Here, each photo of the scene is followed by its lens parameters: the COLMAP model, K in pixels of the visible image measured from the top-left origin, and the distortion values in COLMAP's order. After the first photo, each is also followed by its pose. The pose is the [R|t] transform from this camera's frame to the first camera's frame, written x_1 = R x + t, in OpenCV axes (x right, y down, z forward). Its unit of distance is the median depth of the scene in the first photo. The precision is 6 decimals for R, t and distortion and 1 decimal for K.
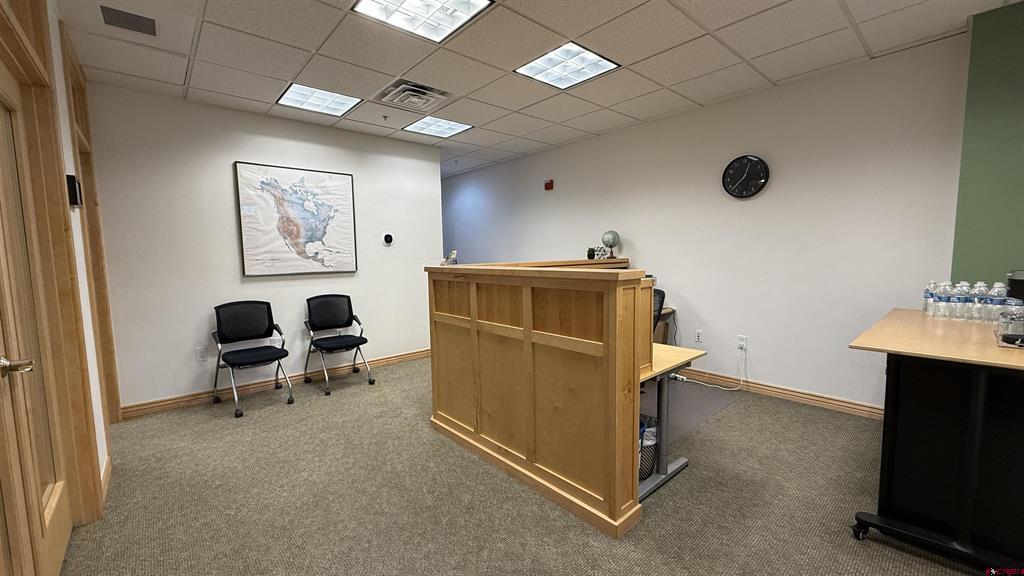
lens RADIAL K [[405.4, 0, 511.2], [0, 405.4, 285.4], [0, 0, 1]] dist [0.000035, -0.000030]
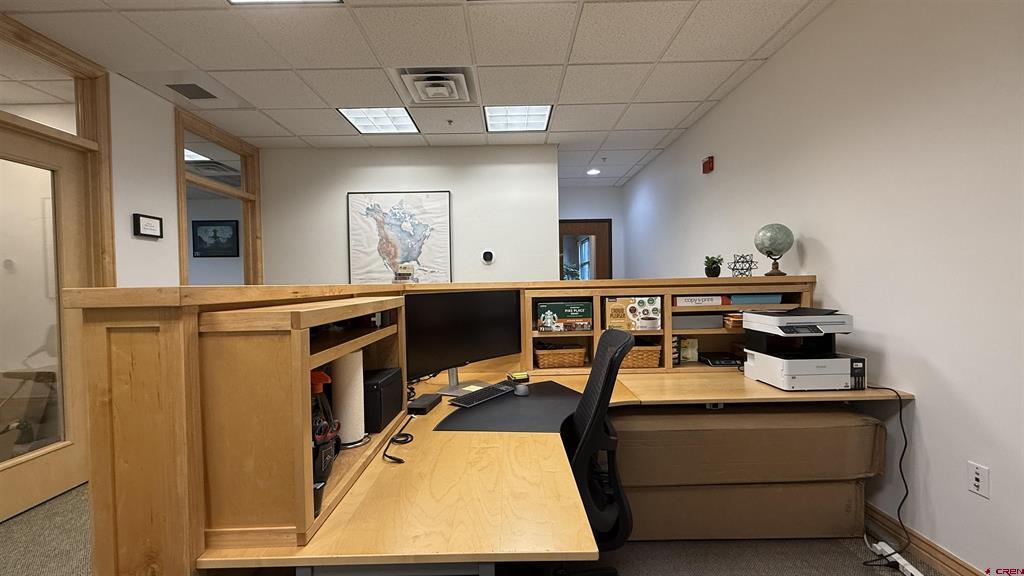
lens RADIAL K [[405.4, 0, 511.2], [0, 405.4, 285.4], [0, 0, 1]] dist [0.000035, -0.000030]
pose [[0.751782, 0.006505, -0.659380, 0.382202], [-0.046629, 0.997973, -0.043317, -0.016380], [0.657761, 0.063311, 0.750561, 0.421143]]
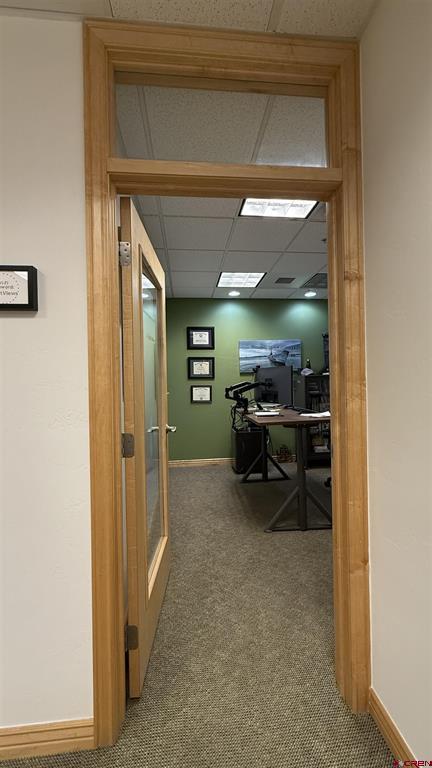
lens RADIAL K [[304.1, 0, 221.0], [0, 304.1, 382.7], [0, 0, 1]] dist [0.000035, -0.000030]
pose [[-0.578336, 0.029400, -0.815269, -0.466799], [-0.037657, 0.997323, 0.062678, -0.063827], [0.814929, 0.066950, -0.575680, 0.840968]]
